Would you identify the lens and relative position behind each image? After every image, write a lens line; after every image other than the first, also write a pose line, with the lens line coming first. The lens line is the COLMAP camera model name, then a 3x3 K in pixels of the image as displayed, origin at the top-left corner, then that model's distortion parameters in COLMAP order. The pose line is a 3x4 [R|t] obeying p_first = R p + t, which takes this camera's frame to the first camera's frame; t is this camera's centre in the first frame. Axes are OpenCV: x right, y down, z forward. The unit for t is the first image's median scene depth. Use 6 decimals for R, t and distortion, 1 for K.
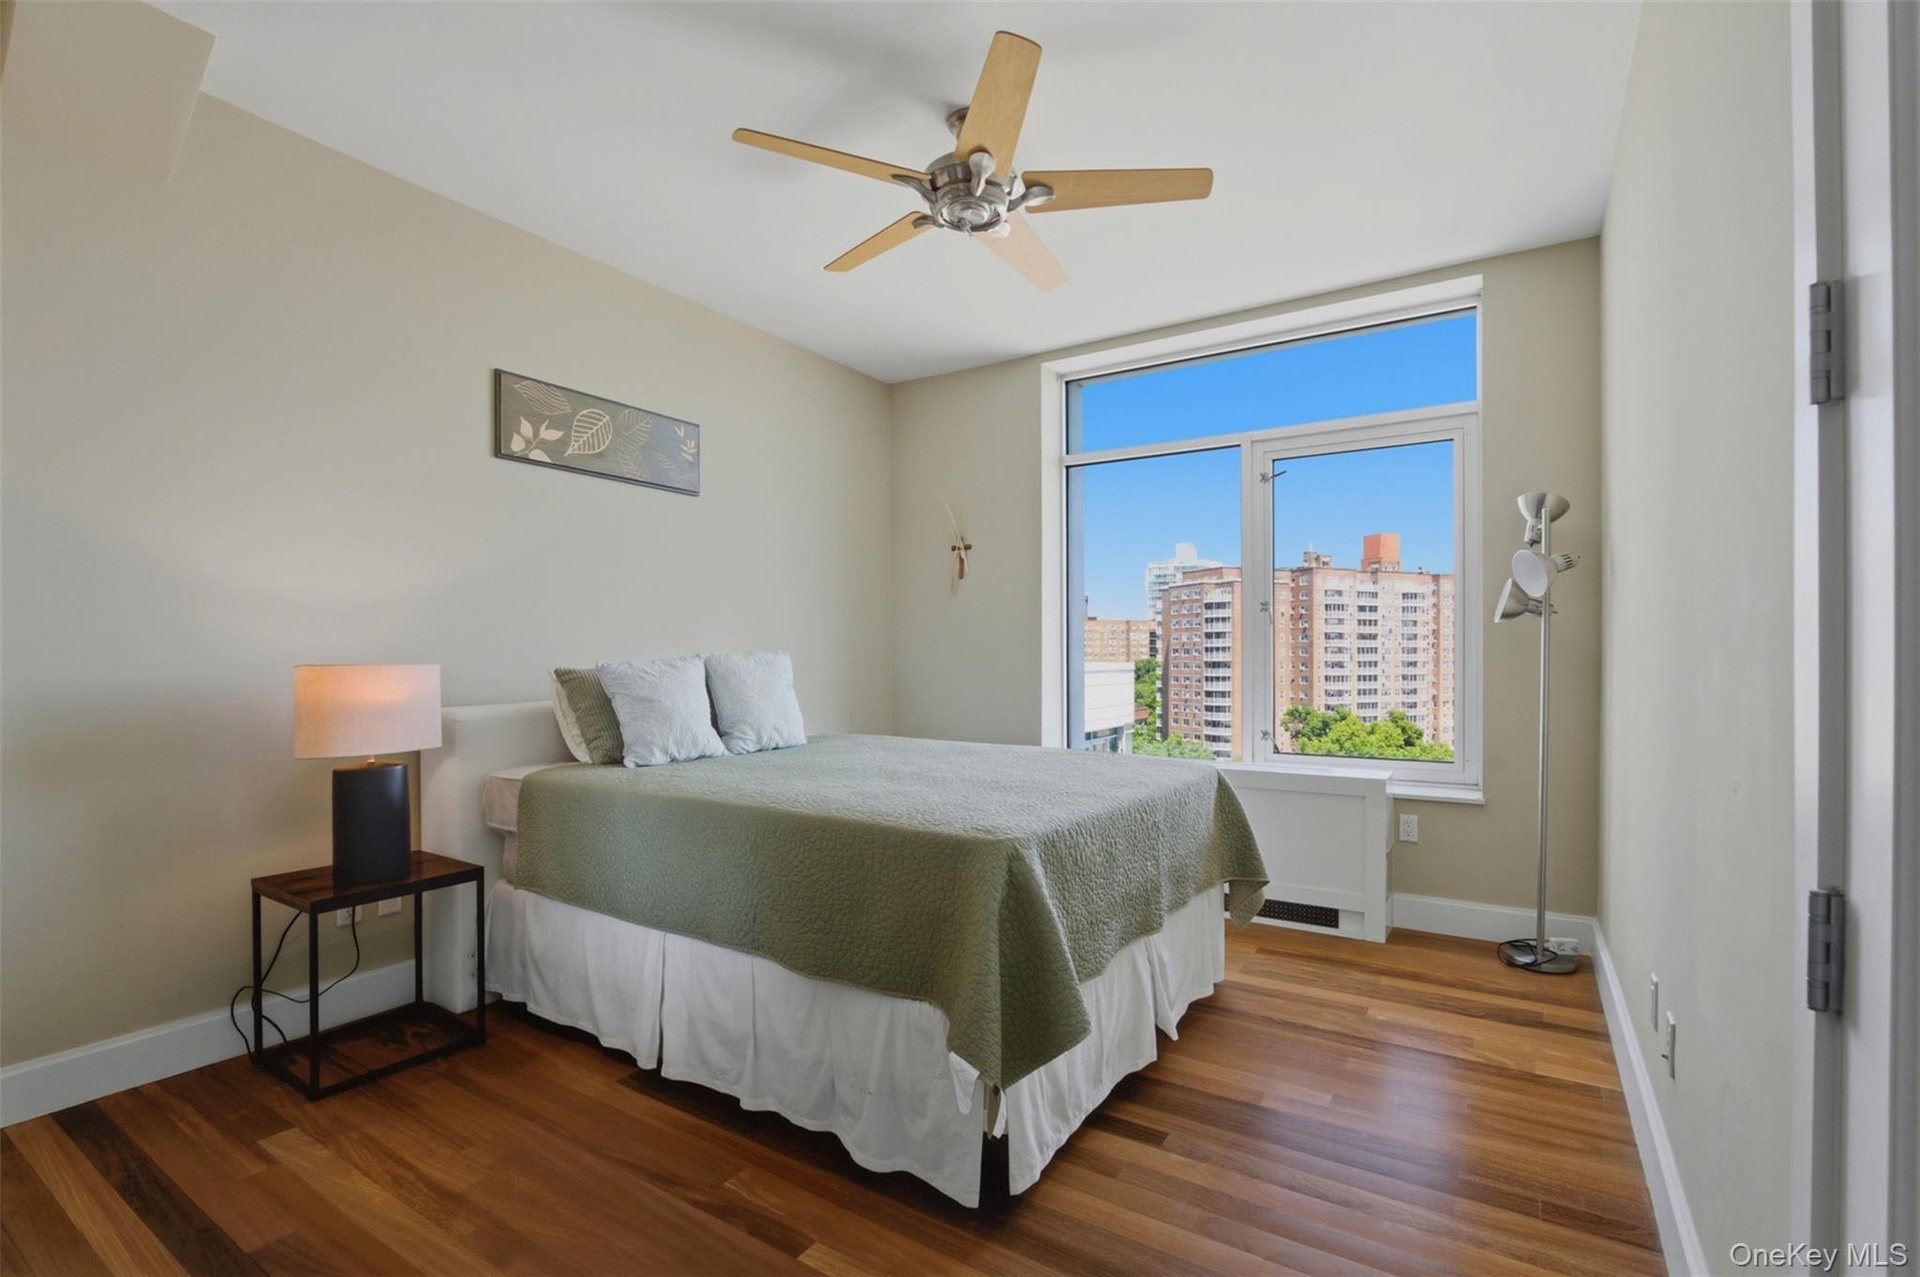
lens RADIAL K [[864.3, 0, 964.0], [0, 864.3, 653.7], [0, 0, 1]] dist [0.003476, 0.000805]
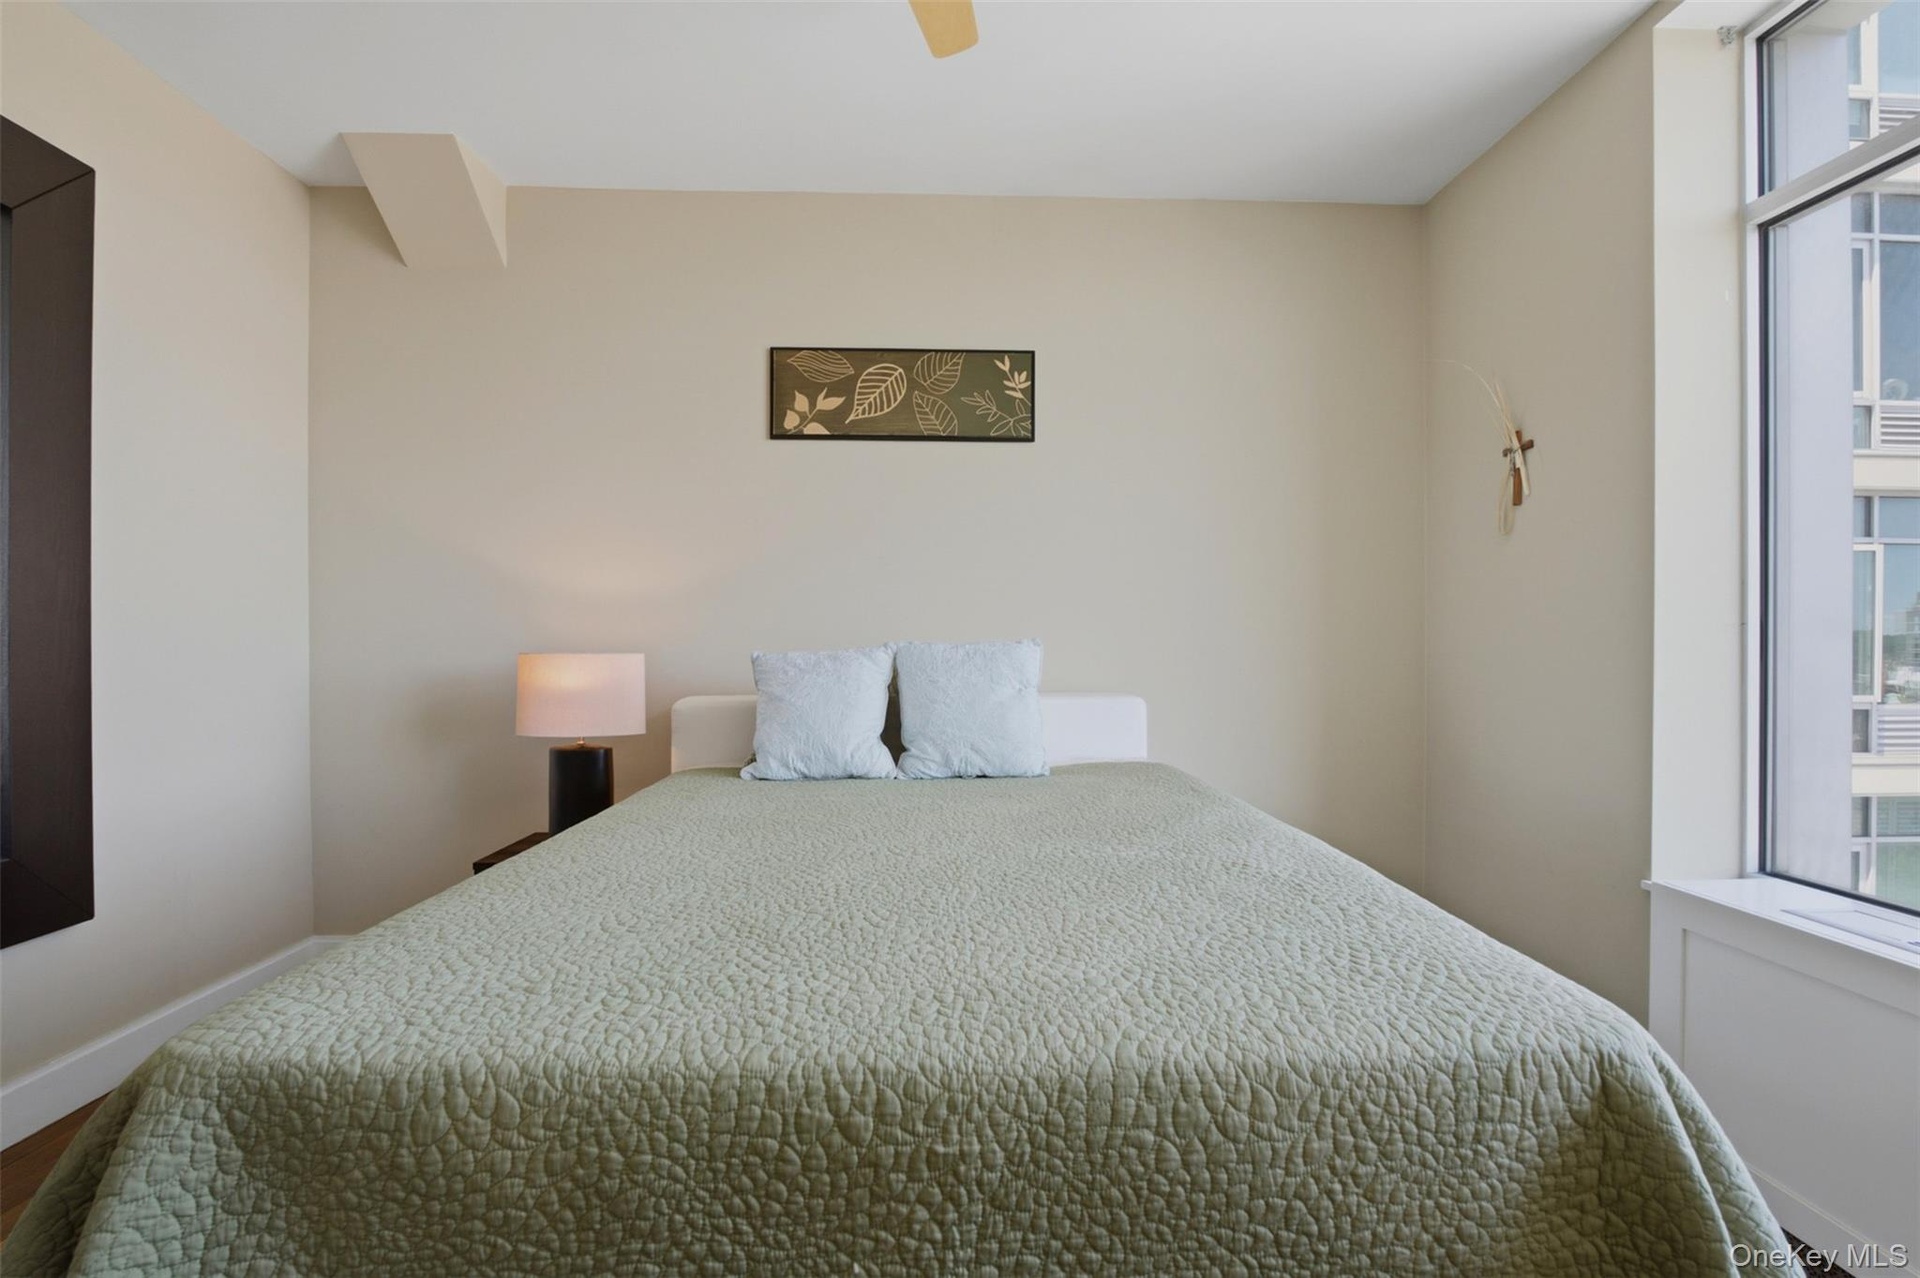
lens RADIAL K [[864.3, 0, 961.7], [0, 864.3, 639.2], [0, 0, 1]] dist [0.003476, 0.000805]
pose [[0.587069, -0.002446, -0.809533, 0.347570], [0.000295, 0.999996, -0.002808, -0.000841], [0.809537, 0.001409, 0.587067, 0.578565]]
